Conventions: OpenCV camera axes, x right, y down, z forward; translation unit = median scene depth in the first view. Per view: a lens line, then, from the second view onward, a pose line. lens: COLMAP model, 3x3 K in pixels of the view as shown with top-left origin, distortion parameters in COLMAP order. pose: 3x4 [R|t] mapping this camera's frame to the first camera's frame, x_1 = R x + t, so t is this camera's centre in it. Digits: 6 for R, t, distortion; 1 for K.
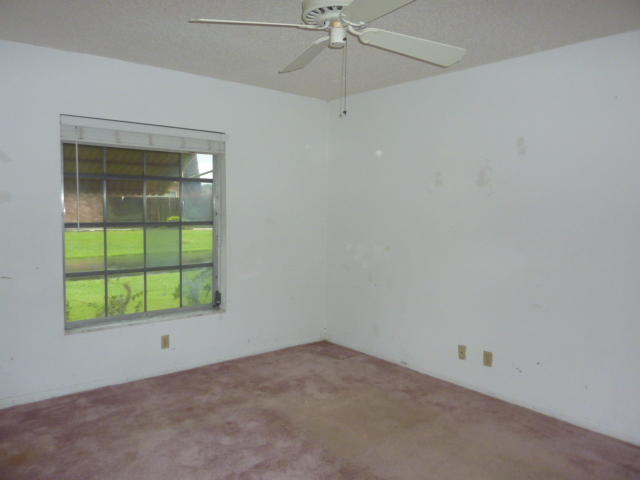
lens RADIAL K [[498.7, 0, 306.0], [0, 498.7, 240.3], [0, 0, 1]] dist [-0.001931, -0.000831]
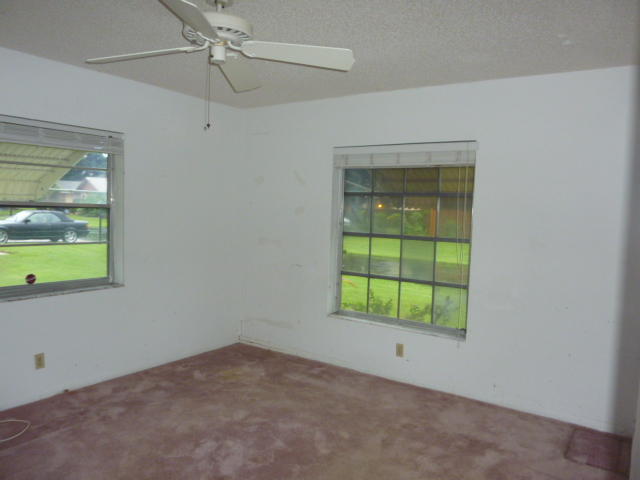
lens RADIAL K [[498.7, 0, 306.0], [0, 498.7, 240.3], [0, 0, 1]] dist [-0.001931, -0.000831]
pose [[0.257616, 0.055818, -0.964634, 0.657553], [-0.105045, 0.994031, 0.029465, -0.034263], [0.960520, 0.093739, 0.261942, 0.516162]]
